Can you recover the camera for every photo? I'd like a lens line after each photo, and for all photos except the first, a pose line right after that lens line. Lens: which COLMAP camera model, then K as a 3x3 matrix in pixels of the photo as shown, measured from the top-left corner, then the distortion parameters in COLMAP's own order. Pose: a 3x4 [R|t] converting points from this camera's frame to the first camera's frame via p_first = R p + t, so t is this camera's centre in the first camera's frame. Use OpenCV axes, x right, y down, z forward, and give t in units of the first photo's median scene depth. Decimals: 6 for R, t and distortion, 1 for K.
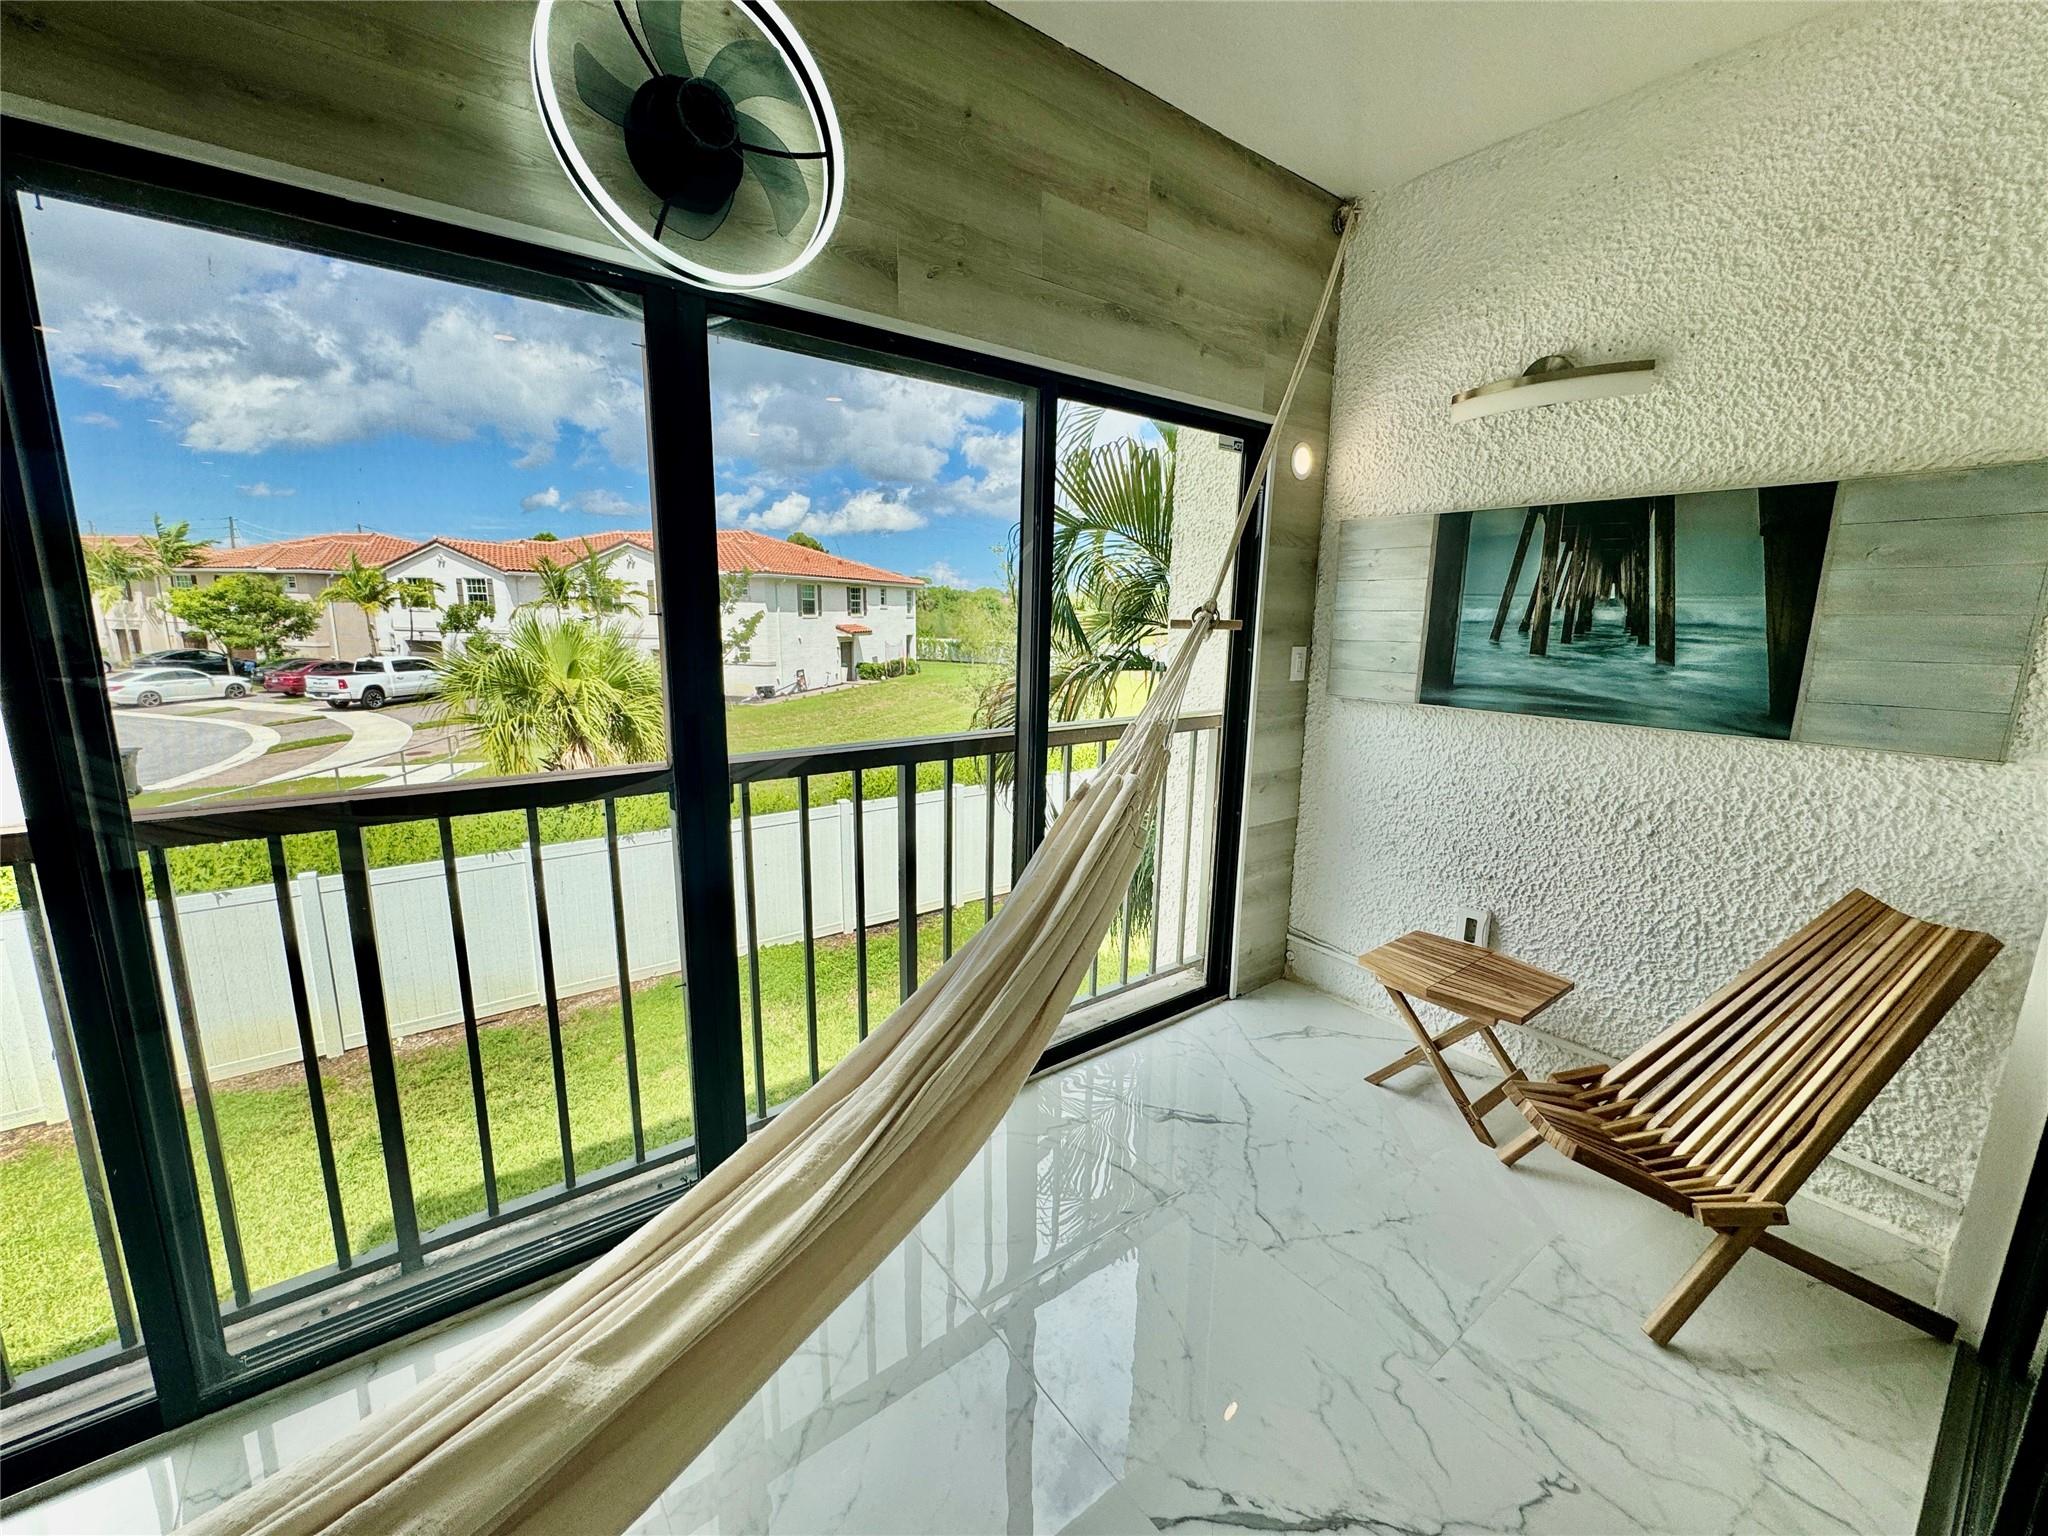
lens RADIAL K [[817.0, 0, 1027.6], [0, 817.0, 760.9], [0, 0, 1]] dist [-0.003775, 0.000615]
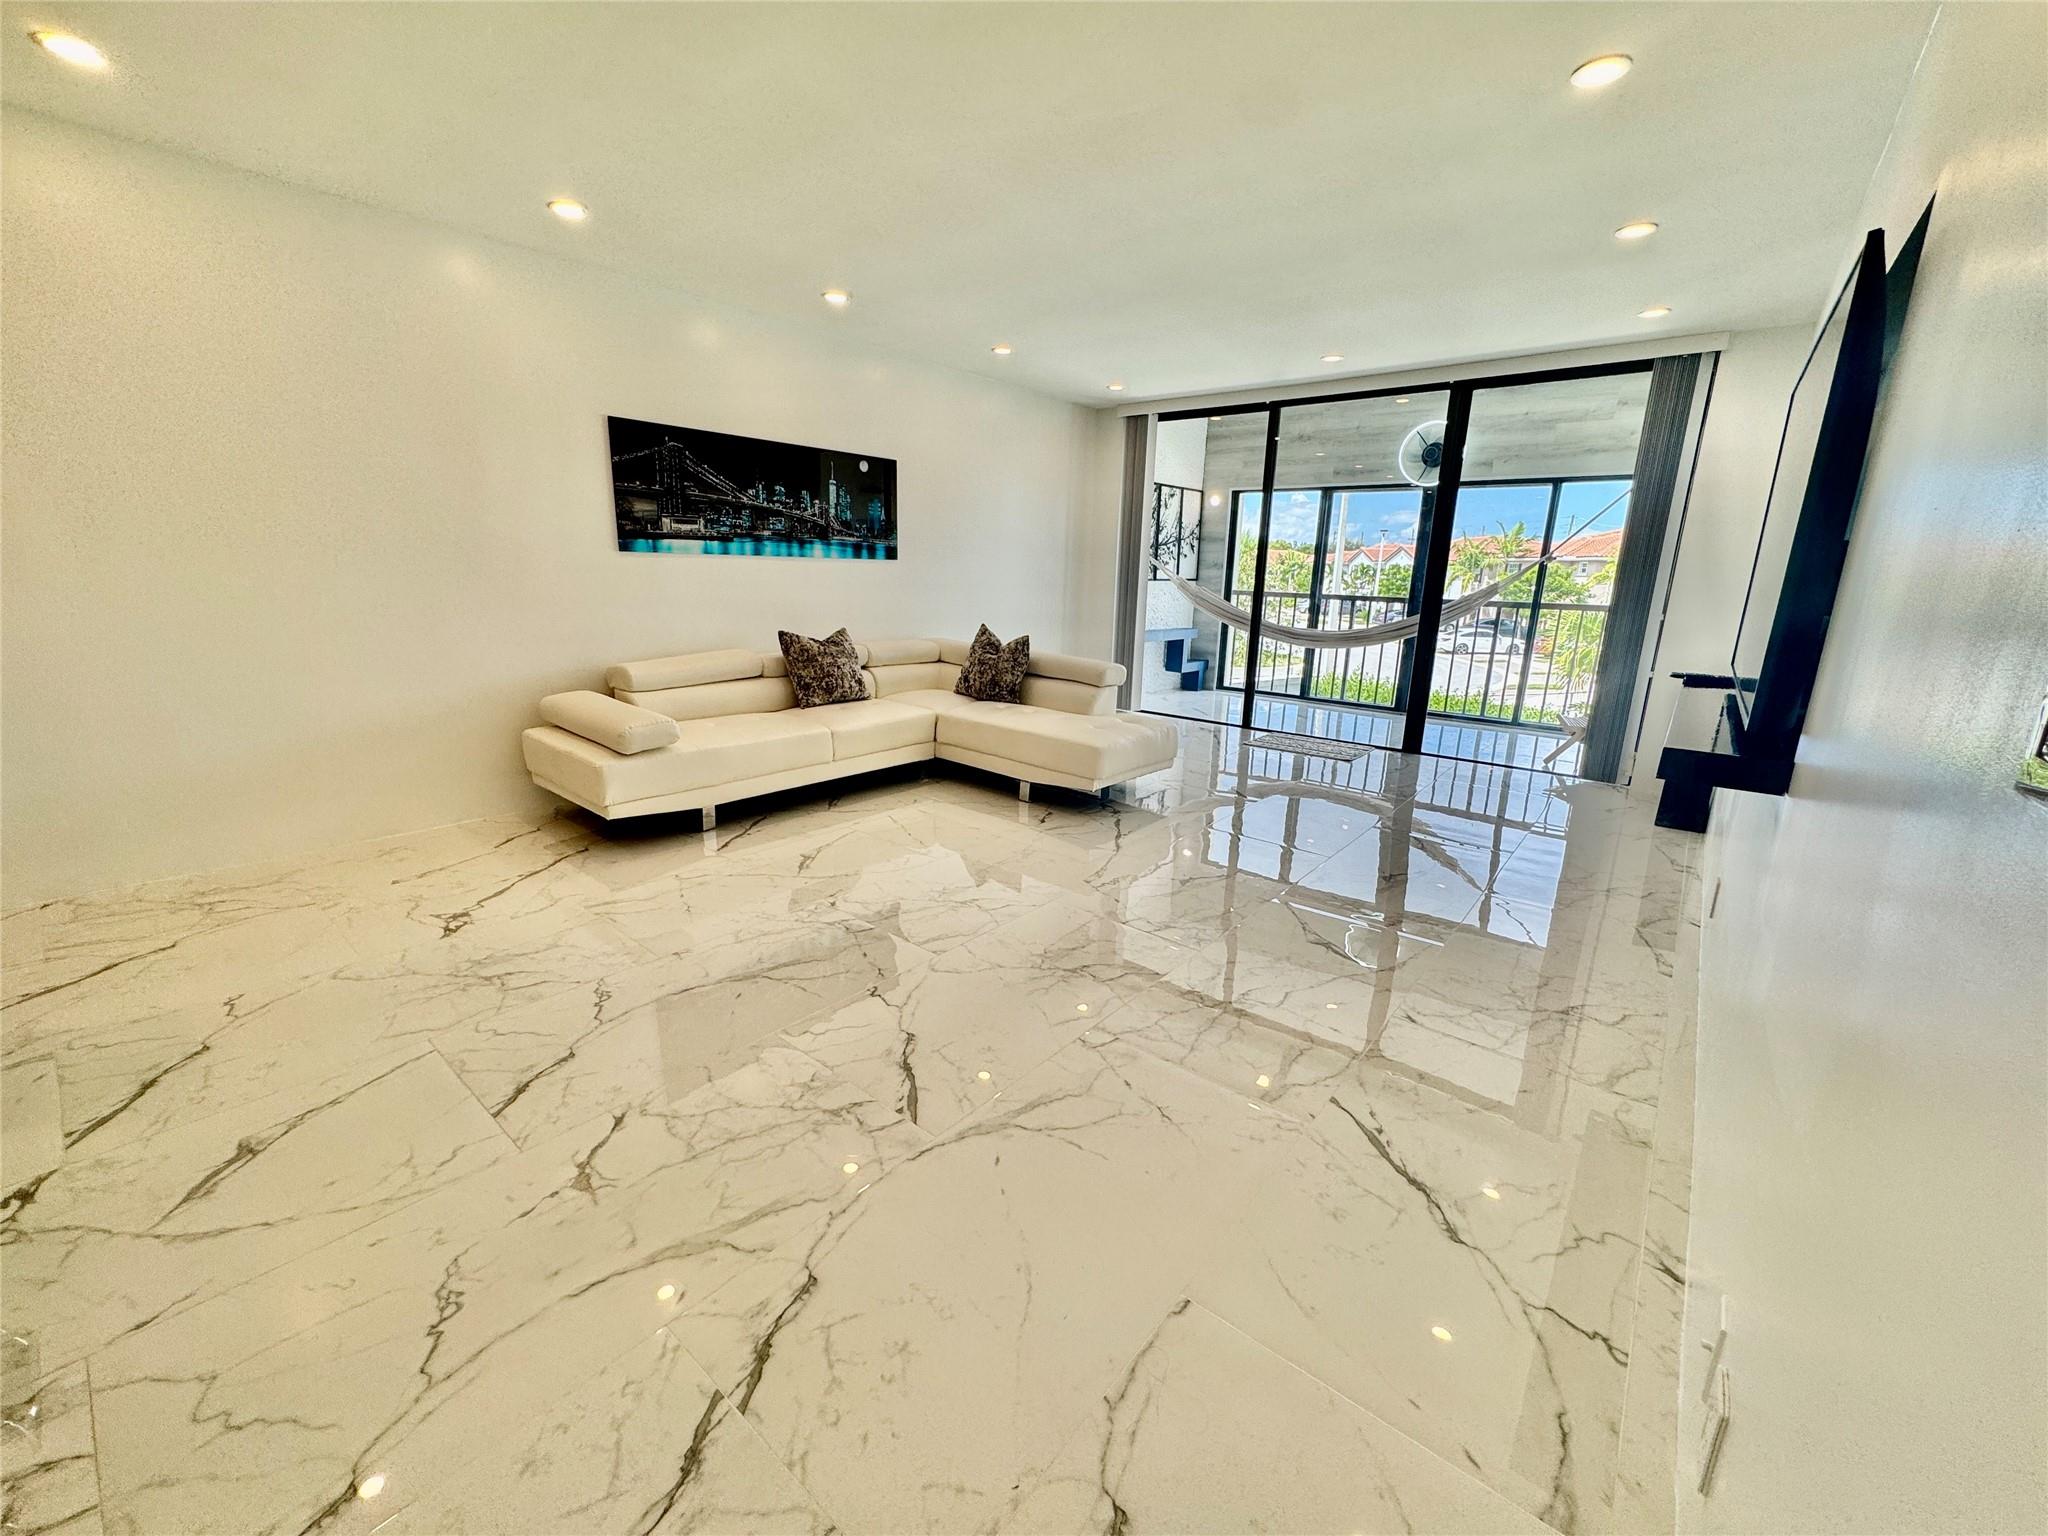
lens RADIAL K [[817.0, 0, 1023.5], [0, 817.0, 764.9], [0, 0, 1]] dist [-0.003775, 0.000615]
pose [[0.226966, 0.220003, -0.948728, 2.417072], [-0.202349, 0.963545, 0.175031, 0.384992], [0.952650, 0.152248, 0.263209, -1.380124]]
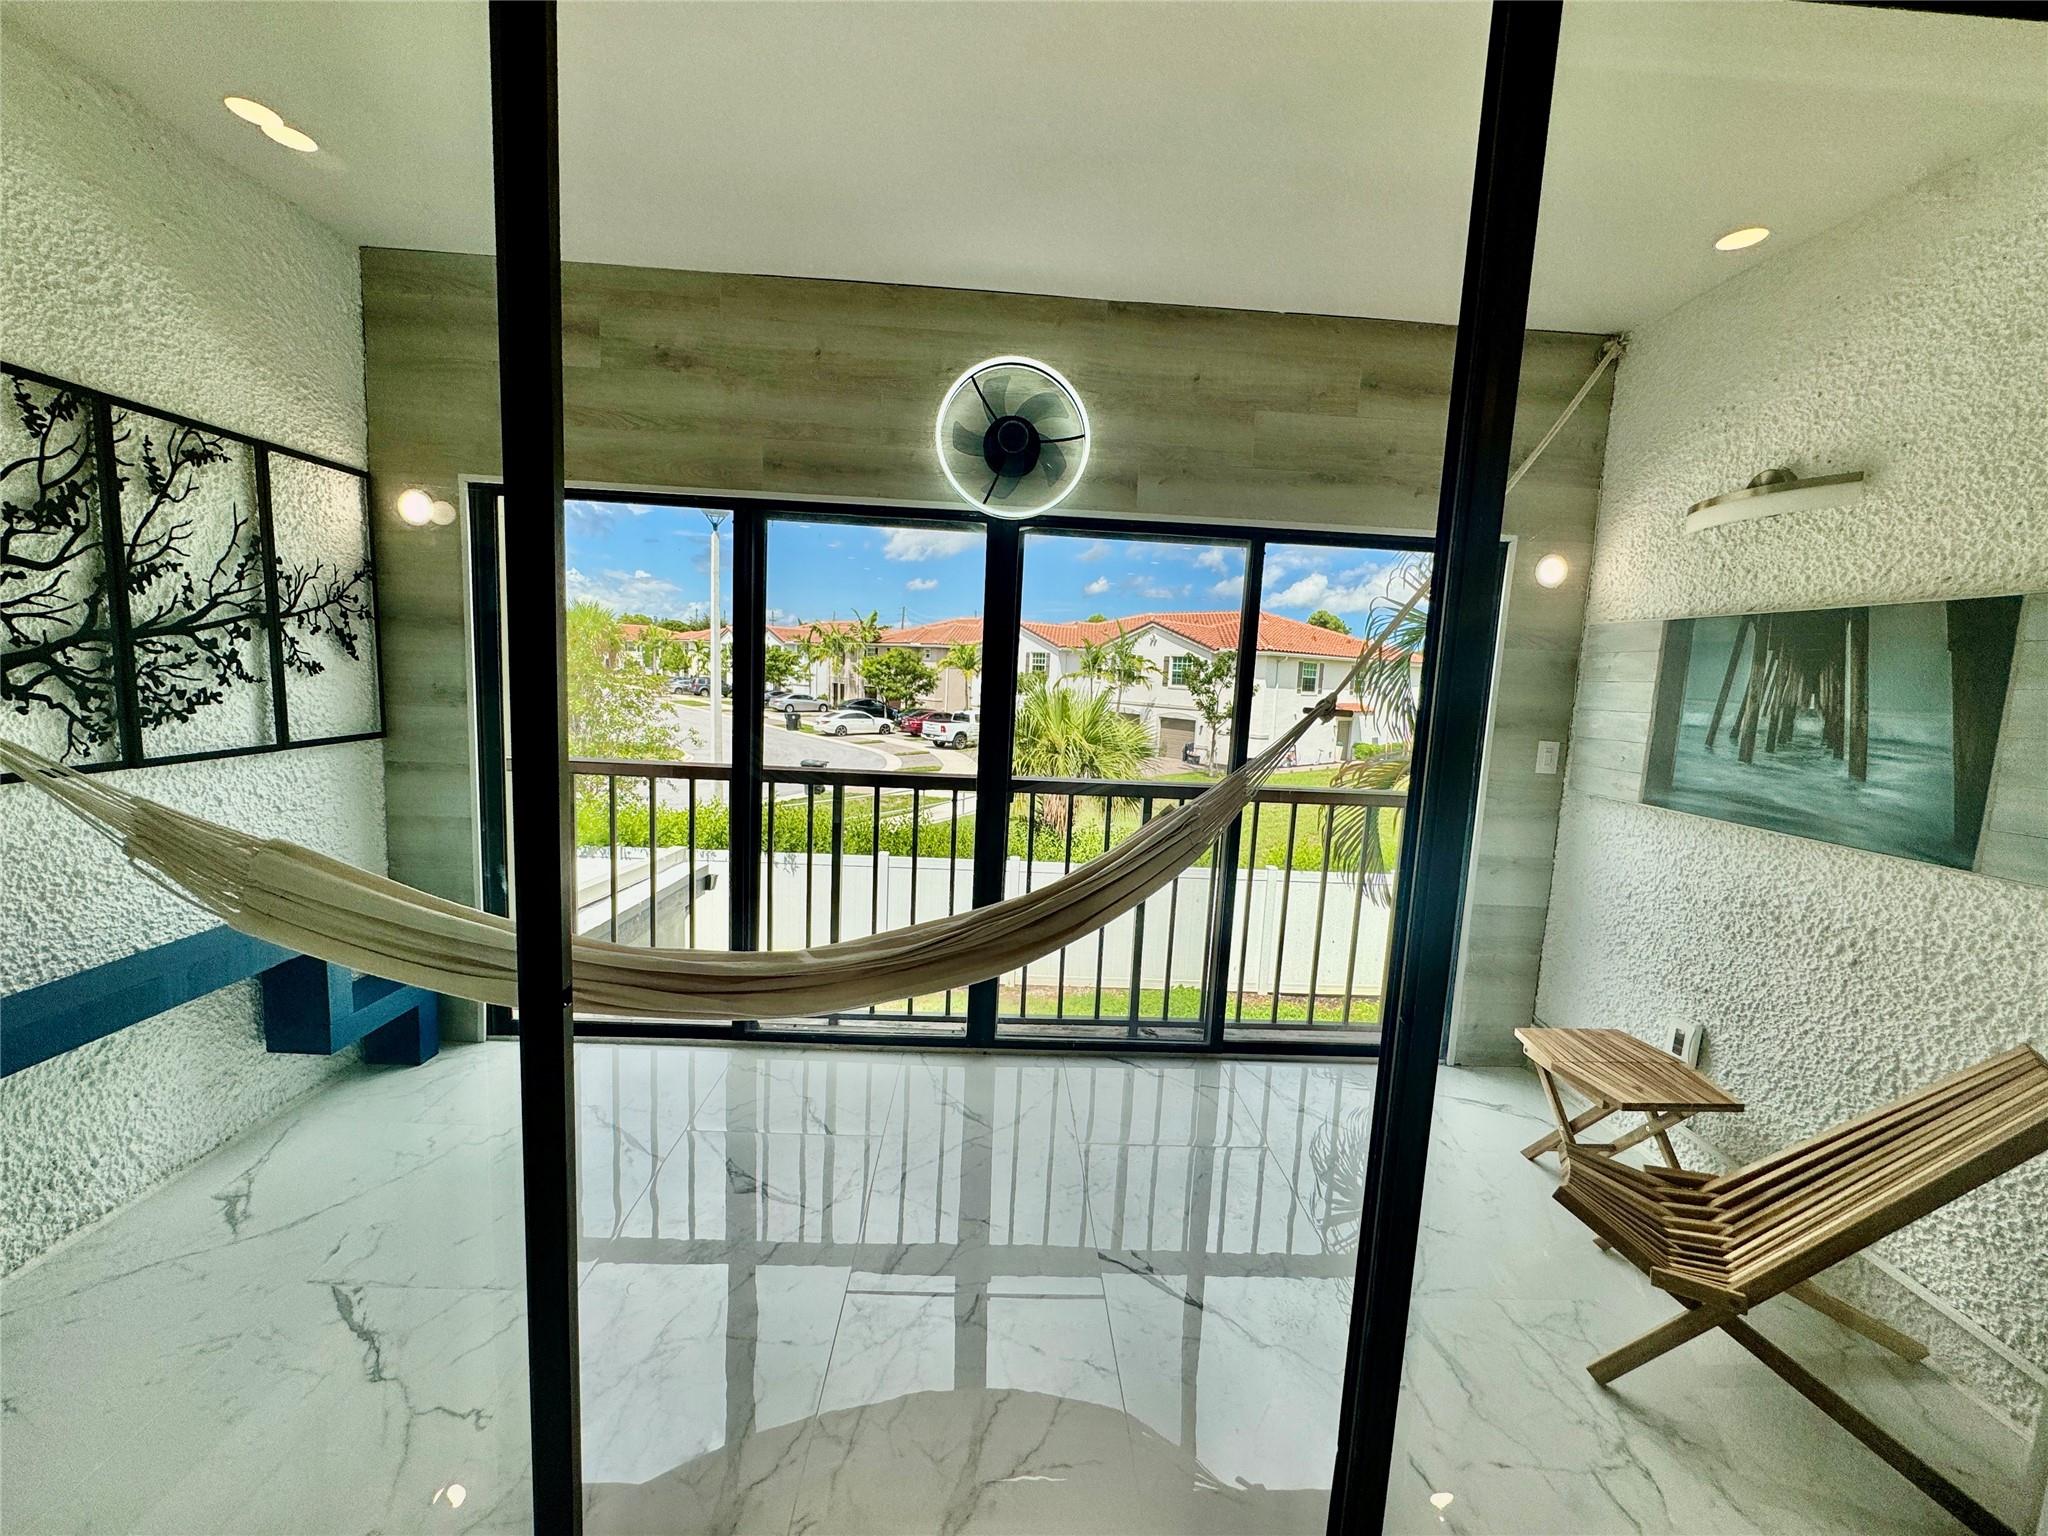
lens RADIAL K [[817.0, 0, 1022.1], [0, 817.0, 758.7], [0, 0, 1]] dist [-0.003775, 0.000615]
pose [[0.816781, 0.088145, -0.570174, 0.472269], [-0.141849, 0.988606, -0.050369, 0.038515], [0.559238, 0.122019, 0.819978, -0.292038]]
